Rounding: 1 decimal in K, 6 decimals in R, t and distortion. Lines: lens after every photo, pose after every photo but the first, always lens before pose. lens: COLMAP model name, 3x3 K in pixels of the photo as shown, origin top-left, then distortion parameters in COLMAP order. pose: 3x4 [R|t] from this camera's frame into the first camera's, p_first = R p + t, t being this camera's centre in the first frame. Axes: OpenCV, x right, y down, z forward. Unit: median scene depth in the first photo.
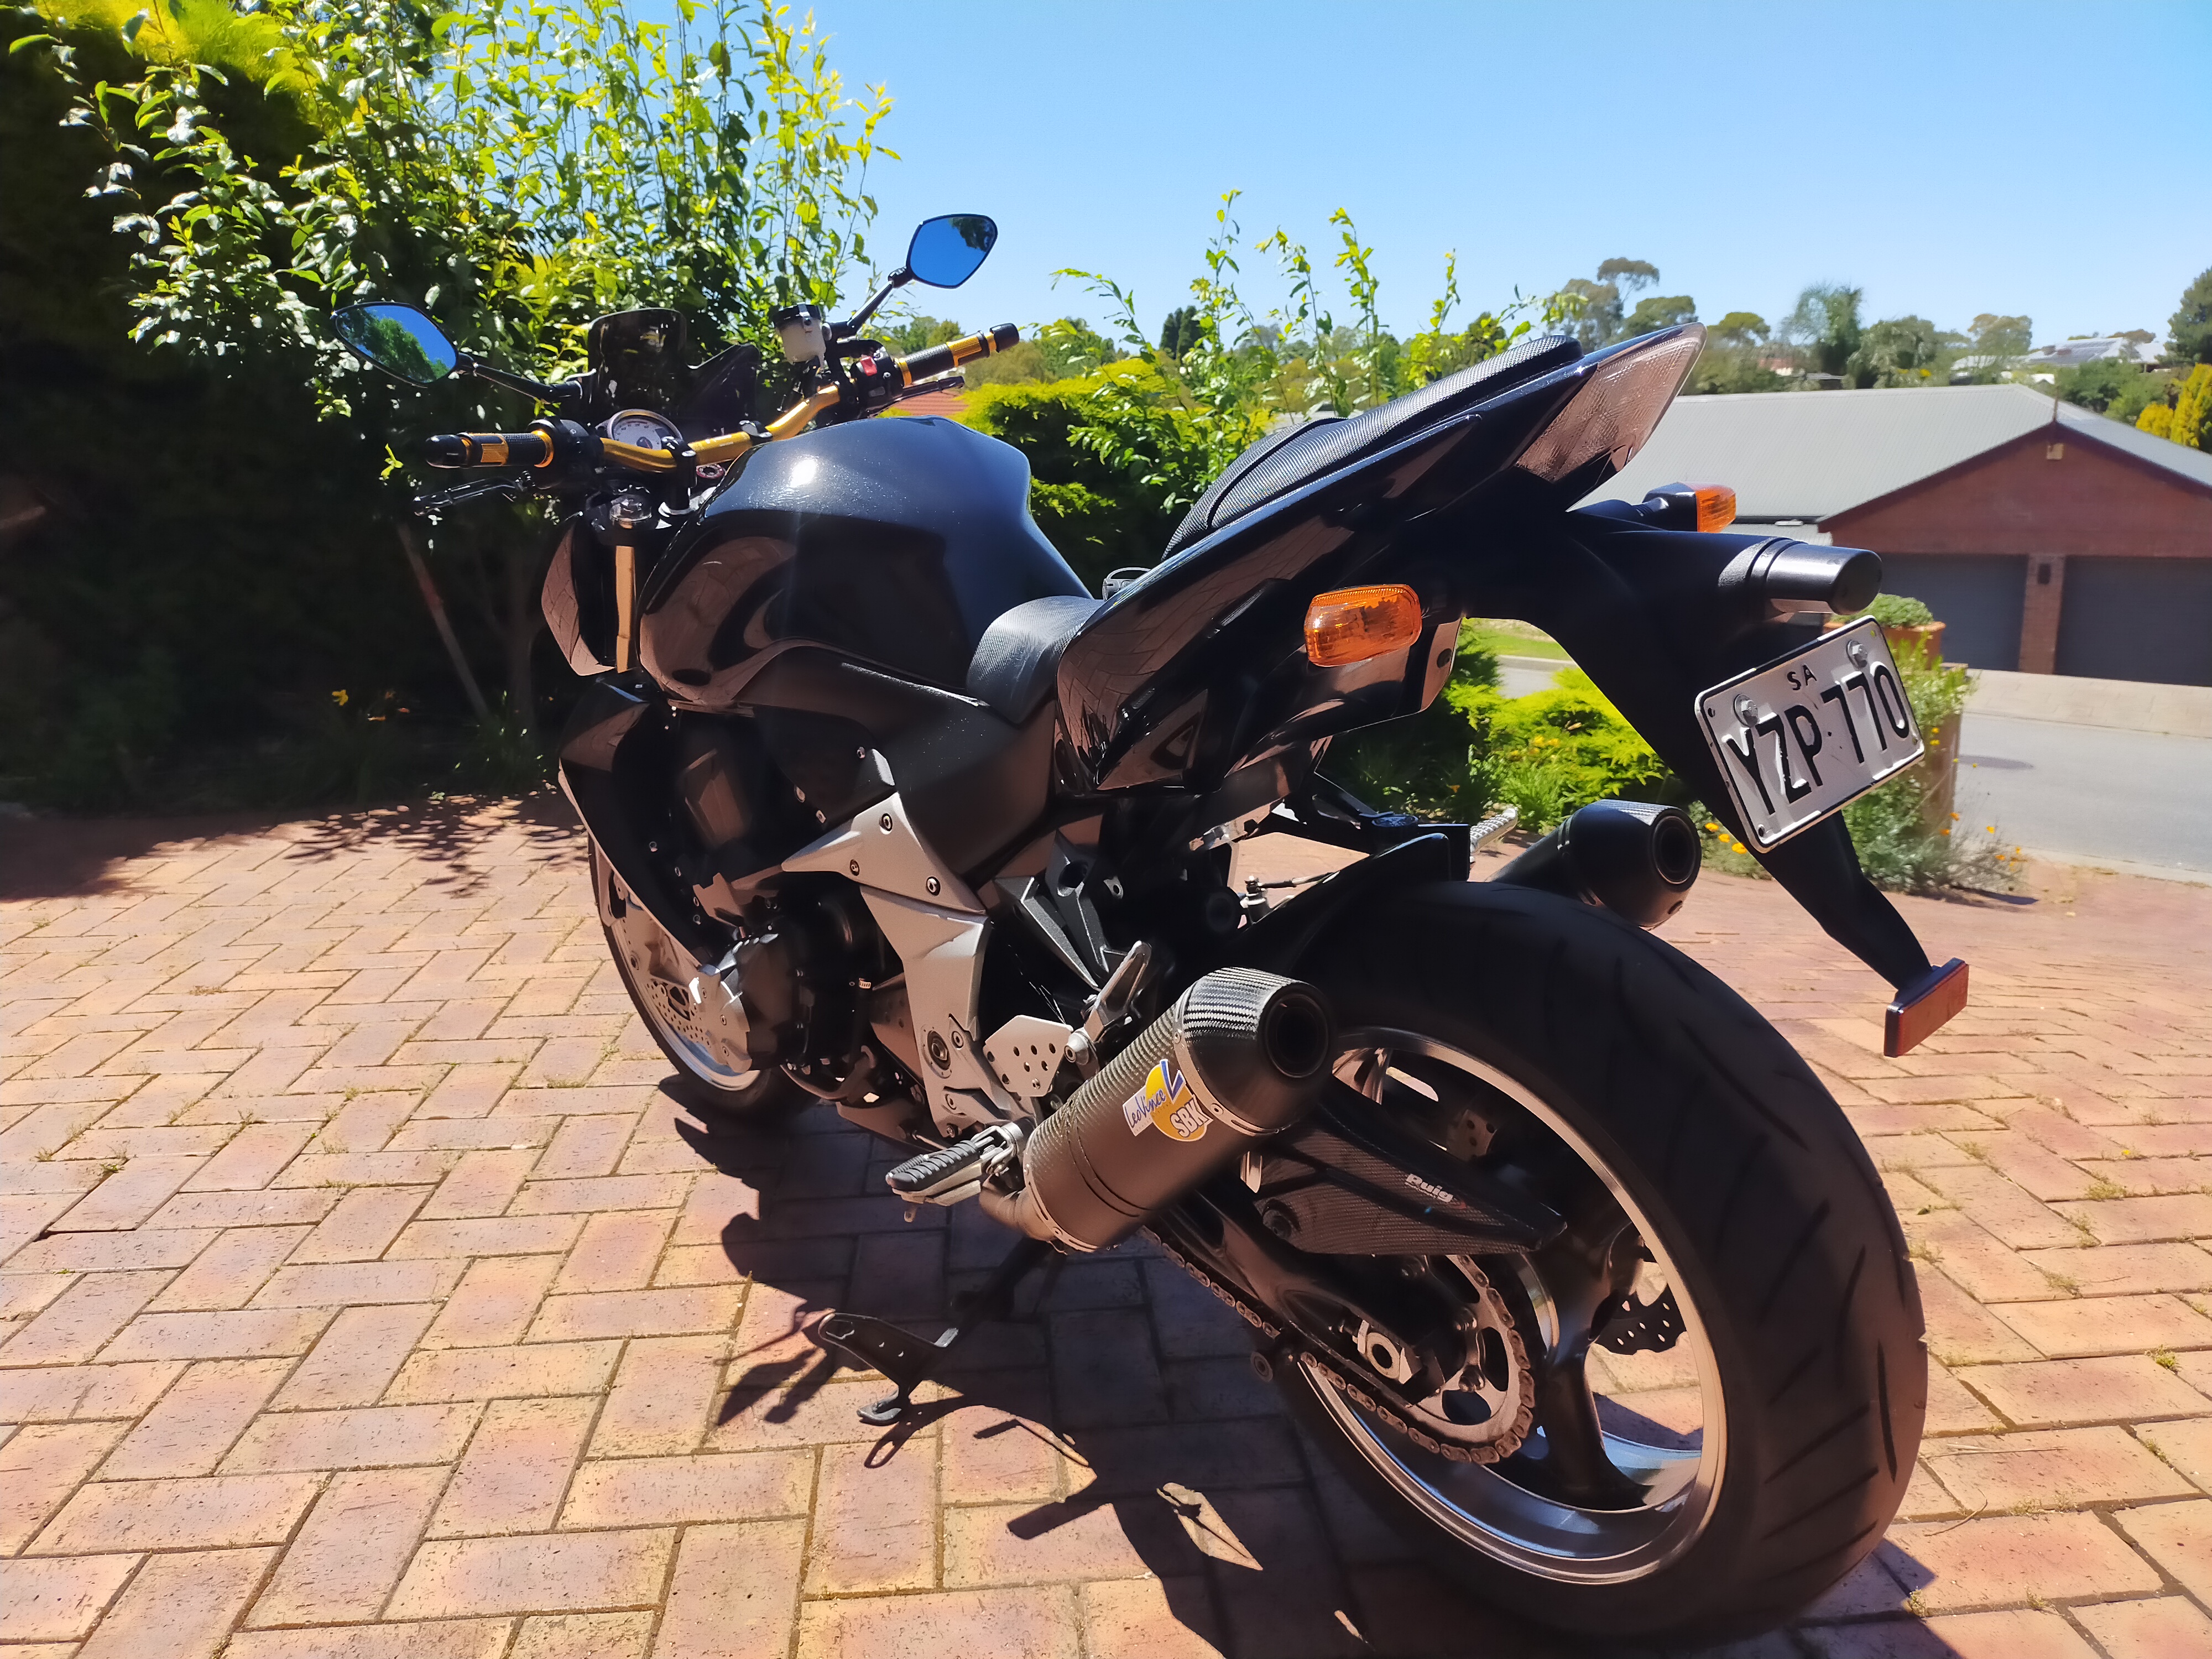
lens RADIAL K [[1621.3, 0, 1106.0], [0, 1621.3, 829.5], [0, 0, 1]] dist [0.031365, -0.000225]
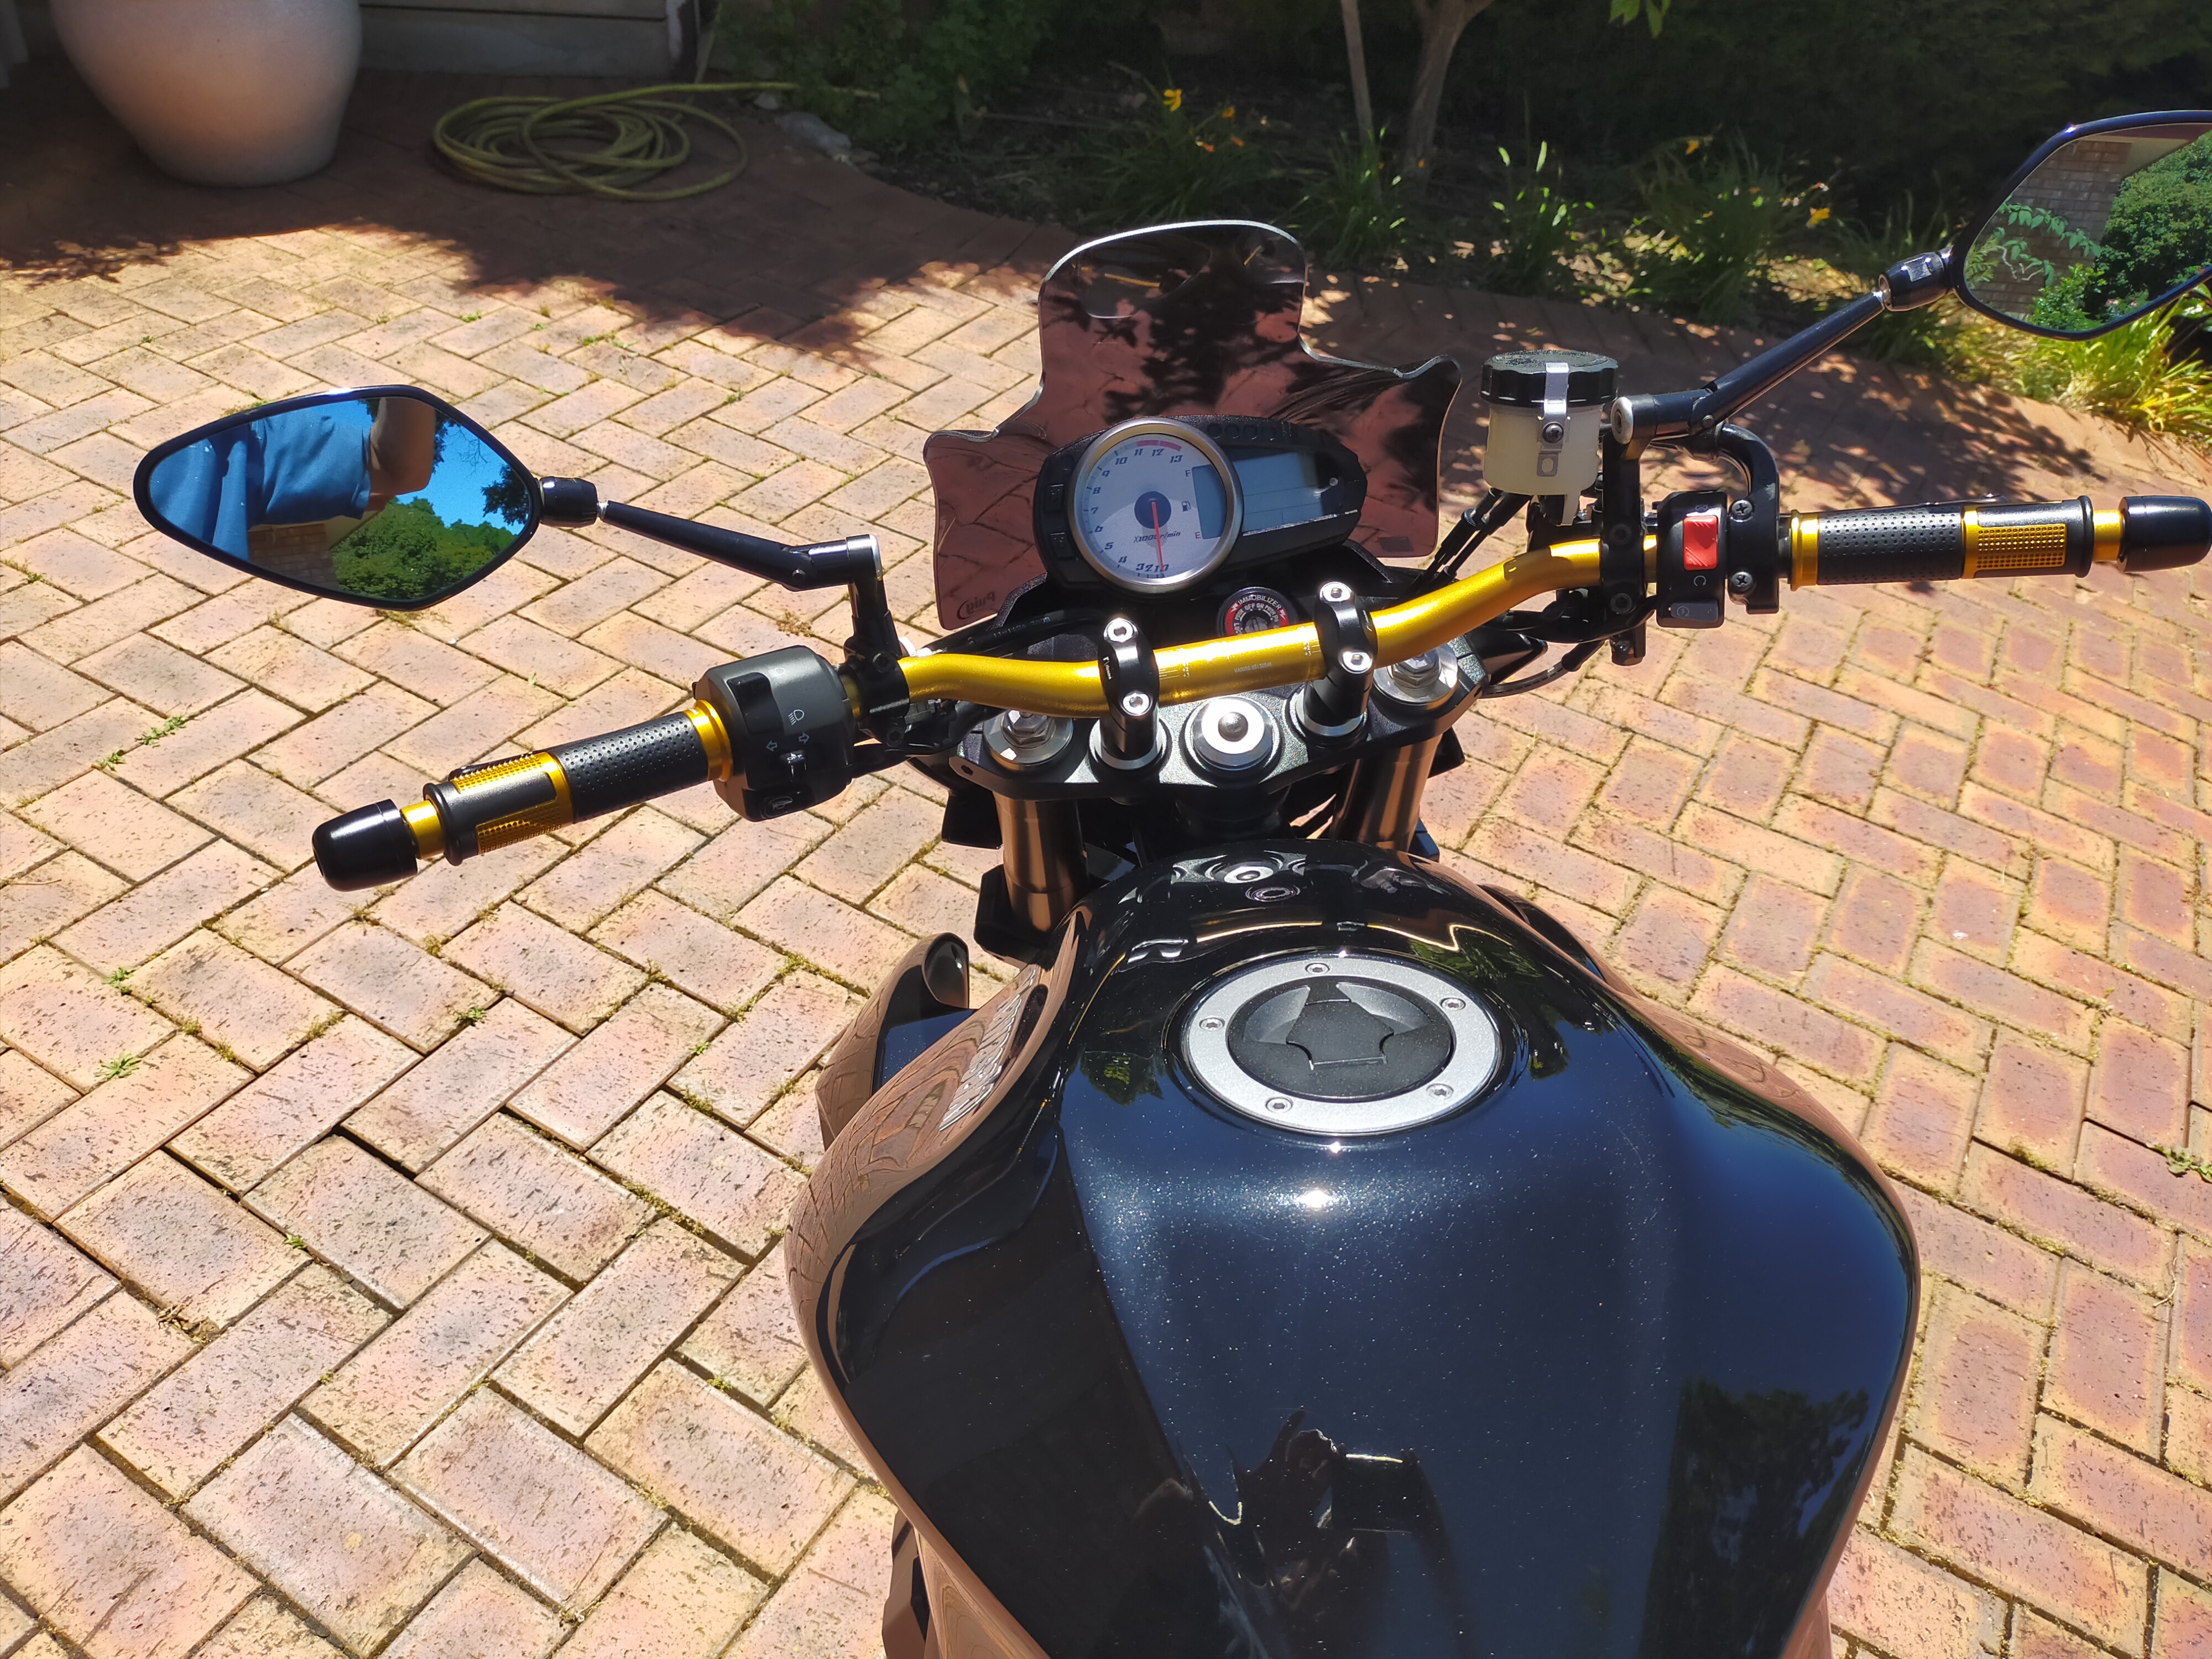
lens RADIAL K [[1732.5, 0, 1110.4], [0, 1732.5, 869.8], [0, 0, 1]] dist [0.050171, -0.083300]
pose [[0.812885, 0.434313, -0.388060, -0.074645], [-0.232816, 0.853042, 0.467028, -0.416402], [0.533868, -0.289294, 0.794540, 0.669350]]
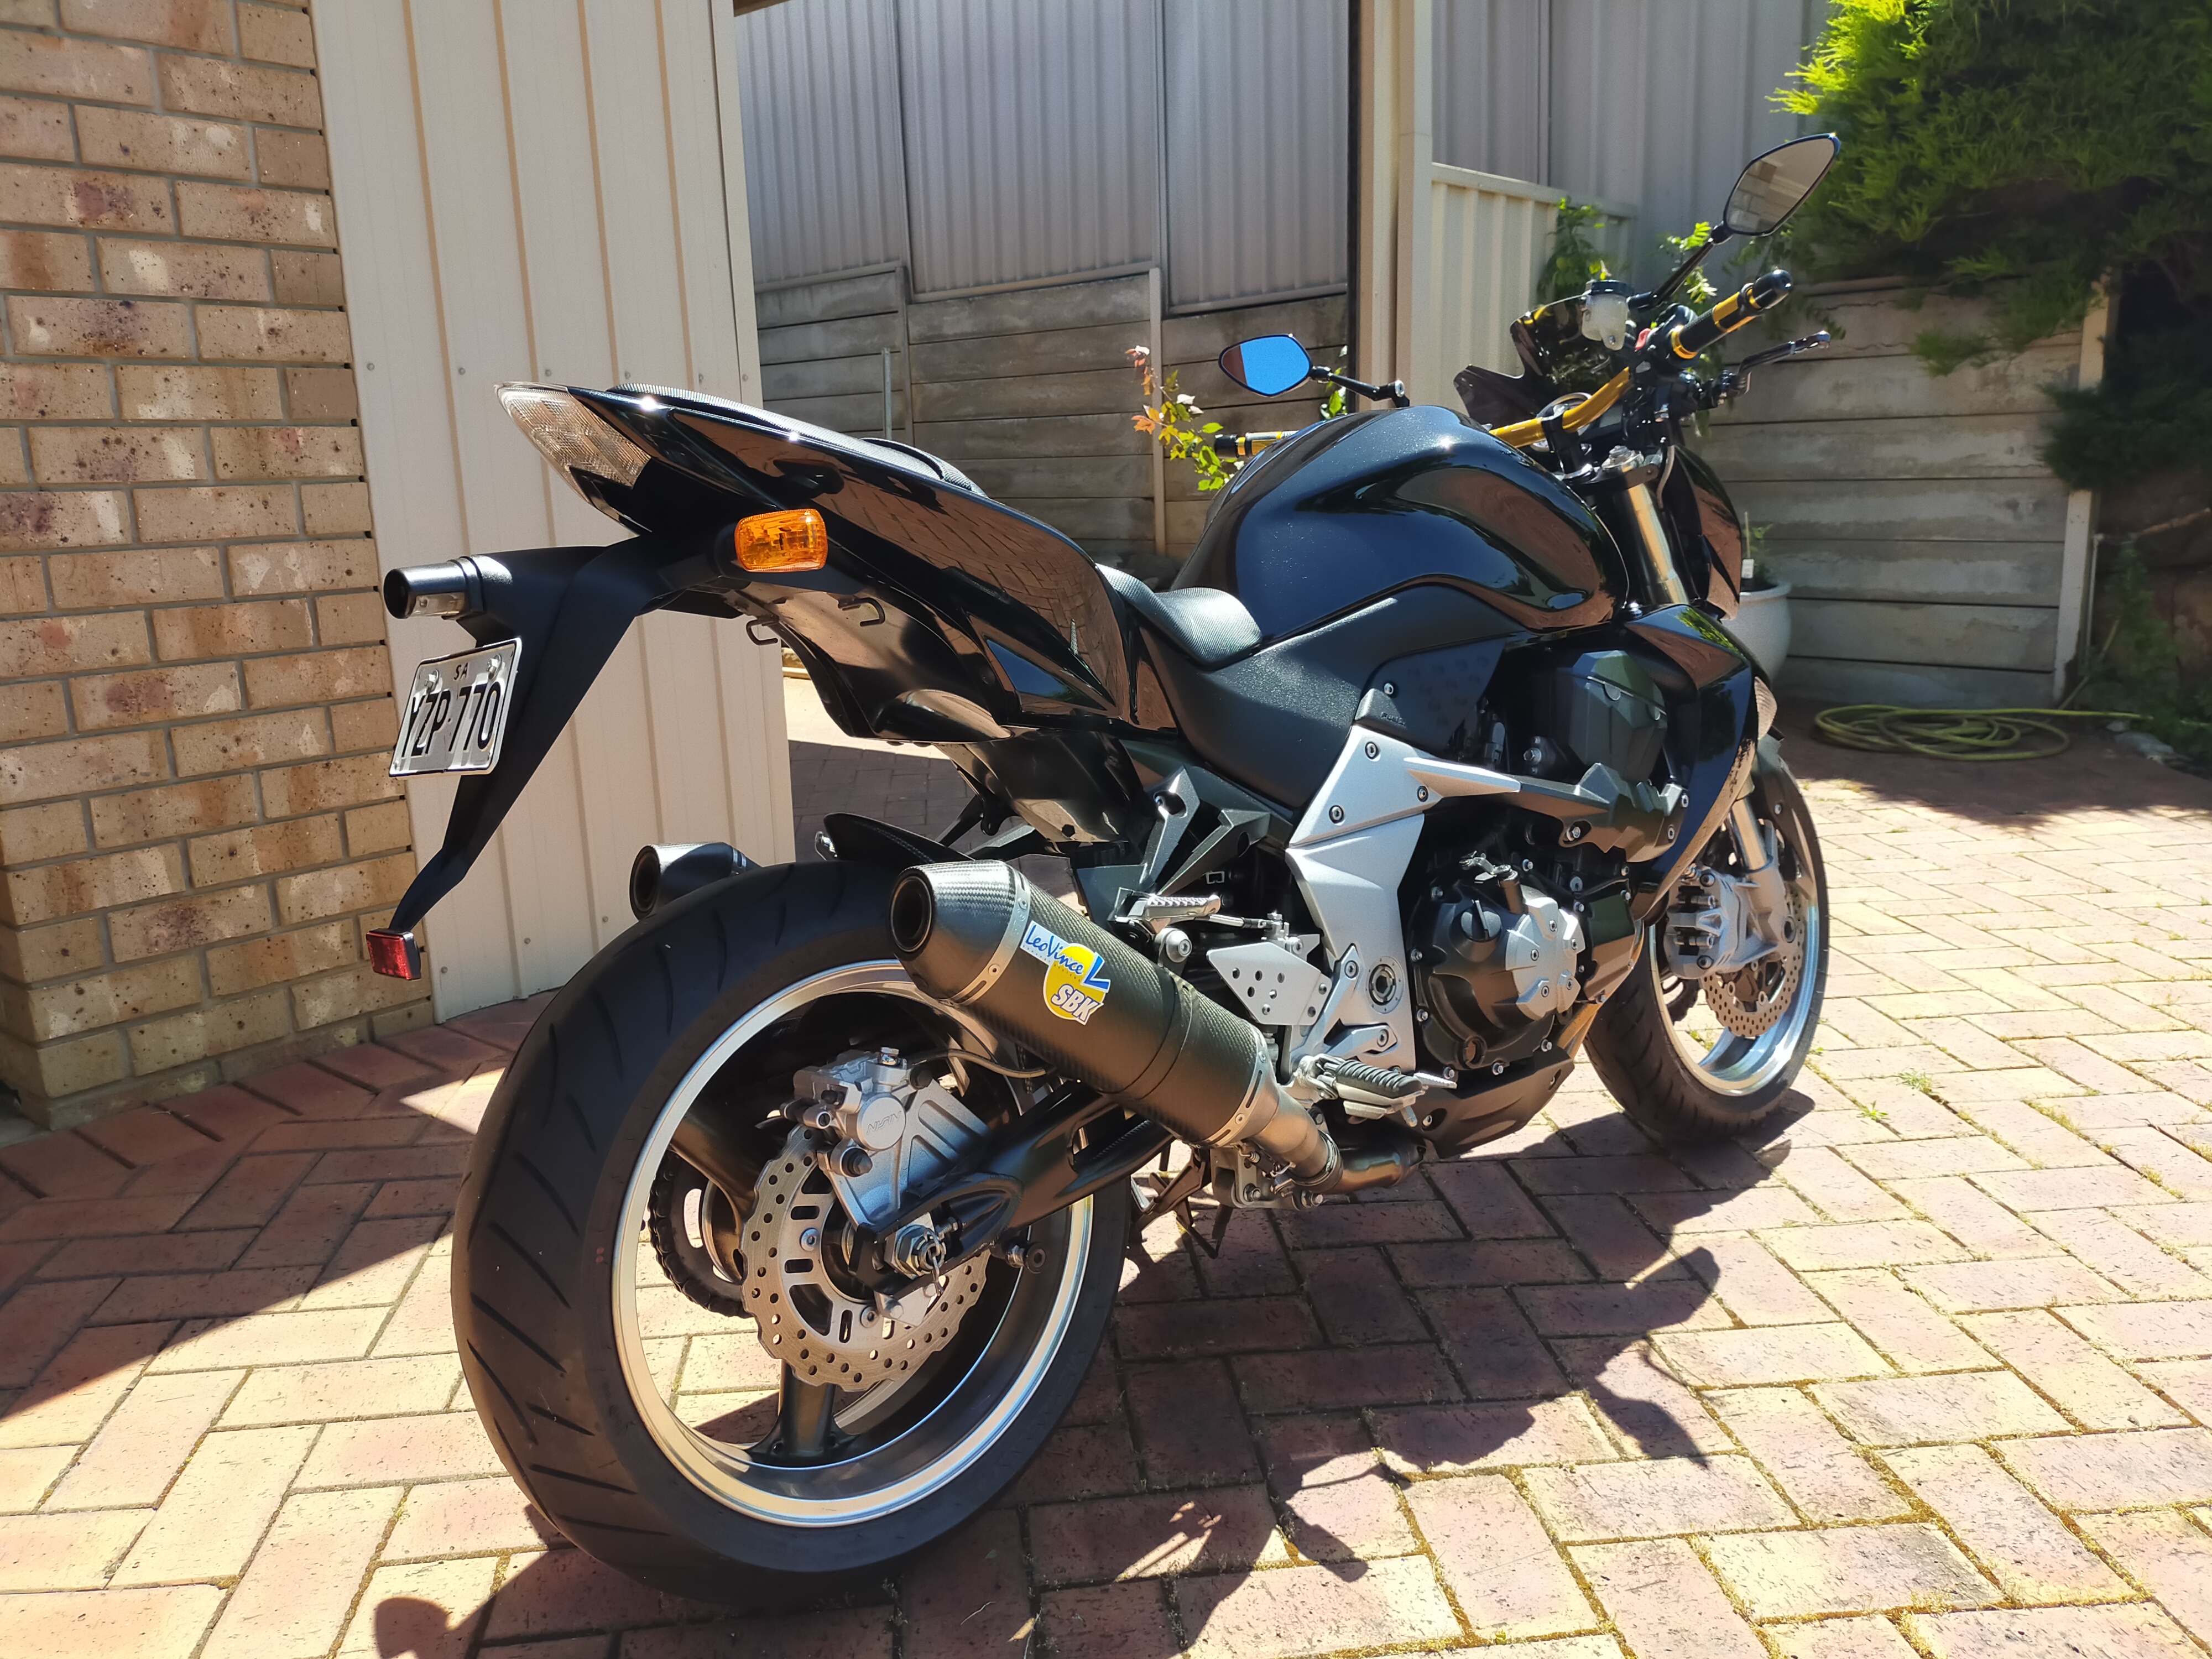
lens RADIAL K [[1671.3, 0, 1106.0], [0, 1671.3, 829.5], [0, 0, 1]] dist [-0.006163, -0.001929]
pose [[0.026560, 0.233628, -0.971963, 0.938003], [-0.205050, 0.952905, 0.223444, -0.199034], [0.978391, 0.193366, 0.073214, 0.759359]]
